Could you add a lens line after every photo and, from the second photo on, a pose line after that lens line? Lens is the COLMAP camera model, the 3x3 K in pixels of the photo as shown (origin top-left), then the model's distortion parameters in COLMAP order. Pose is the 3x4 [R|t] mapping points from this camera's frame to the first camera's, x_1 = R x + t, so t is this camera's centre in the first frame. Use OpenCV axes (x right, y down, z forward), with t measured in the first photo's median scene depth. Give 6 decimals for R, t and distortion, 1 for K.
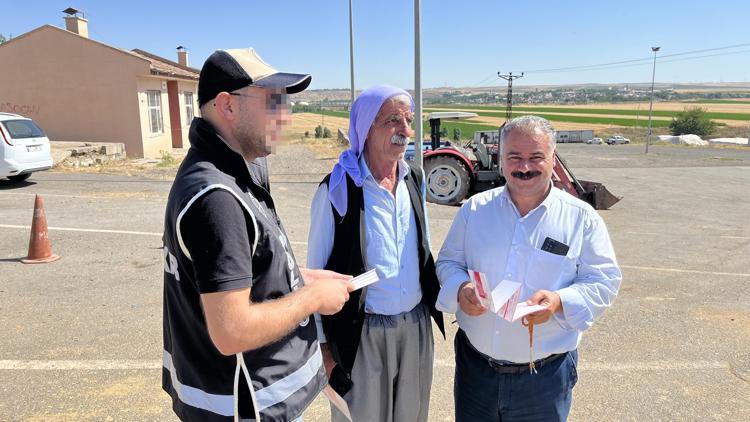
lens RADIAL K [[571.6, 0, 373.9], [0, 571.6, 219.2], [0, 0, 1]] dist [0.060124, -0.080202]
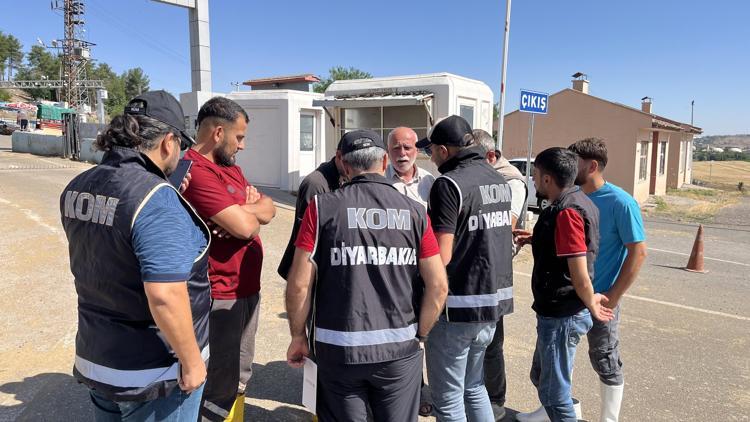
lens RADIAL K [[571.6, 0, 373.9], [0, 571.6, 219.2], [0, 0, 1]] dist [0.060124, -0.080202]
pose [[0.780601, 0.096909, -0.617472, -0.115548], [-0.142516, 0.989480, -0.024873, 0.032183], [0.608566, 0.107415, 0.786200, -0.208960]]
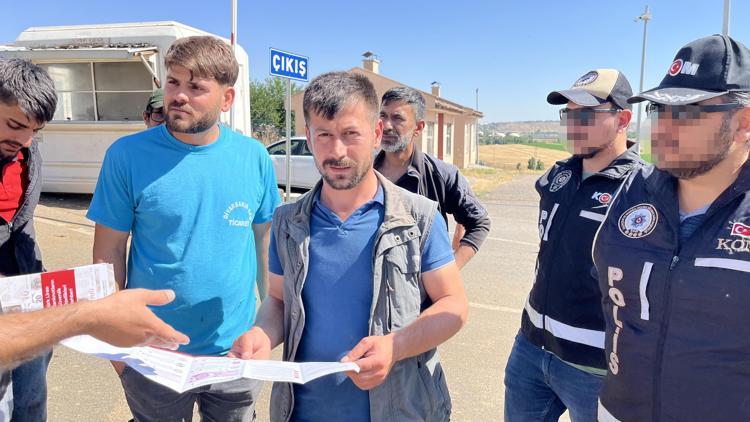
lens RADIAL K [[571.0, 0, 388.2], [0, 571.0, 227.9], [0, 0, 1]] dist [0.052966, -0.080868]
pose [[0.944851, 0.073606, -0.319121, -0.110555], [-0.085393, 0.996080, -0.023081, 0.021605], [0.316171, 0.049059, 0.947433, -0.102396]]
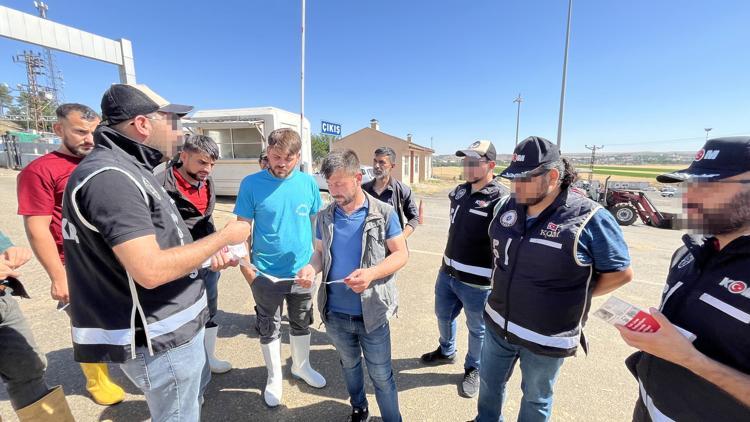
lens RADIAL K [[305.2, 0, 375.0], [0, 305.2, 211.0], [0, 0, 1]] dist [0.001232, 0.000098]
pose [[0.934282, 0.071370, -0.349318, -0.104277], [-0.084390, 0.996186, -0.022176, 0.019749], [0.346403, 0.050197, 0.936742, -0.110571]]
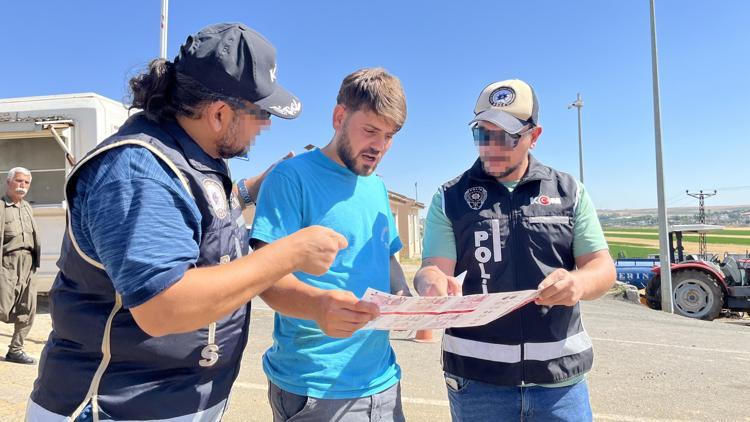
lens RADIAL K [[571.6, 0, 373.9], [0, 571.6, 219.2], [0, 0, 1]] dist [0.060124, -0.080202]
pose [[0.967463, -0.013361, -0.252660, -0.134750], [-0.040623, 0.977446, -0.207240, 0.025794], [0.249731, 0.210761, 0.945100, -0.051166]]
